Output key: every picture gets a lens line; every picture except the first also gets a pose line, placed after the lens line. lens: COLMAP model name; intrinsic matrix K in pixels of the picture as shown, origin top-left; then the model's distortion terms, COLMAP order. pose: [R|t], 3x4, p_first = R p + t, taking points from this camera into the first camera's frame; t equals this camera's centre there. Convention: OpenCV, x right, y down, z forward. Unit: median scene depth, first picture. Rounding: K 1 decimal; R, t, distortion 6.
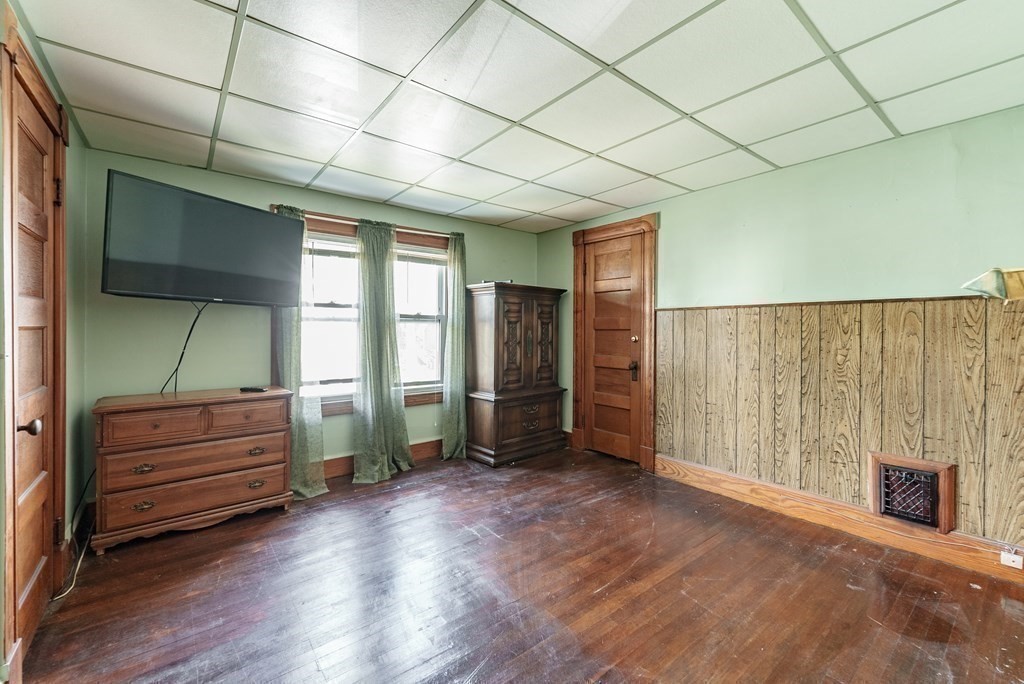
lens RADIAL K [[422.8, 0, 516.2], [0, 422.8, 331.5], [0, 0, 1]] dist [0.001576, -0.000390]
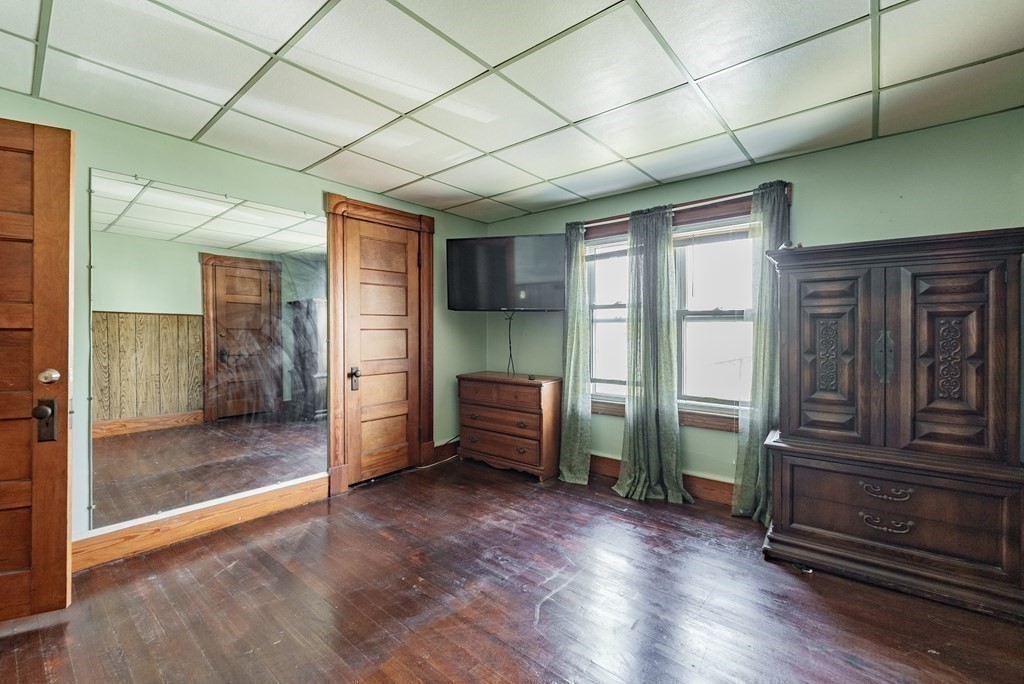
lens RADIAL K [[422.8, 0, 511.4], [0, 422.8, 332.5], [0, 0, 1]] dist [0.001576, -0.000390]
pose [[0.201401, 0.001315, -0.979508, 0.490293], [-0.003353, 0.999994, 0.000653, 0.000921], [0.979503, 0.003152, 0.201405, 0.544604]]
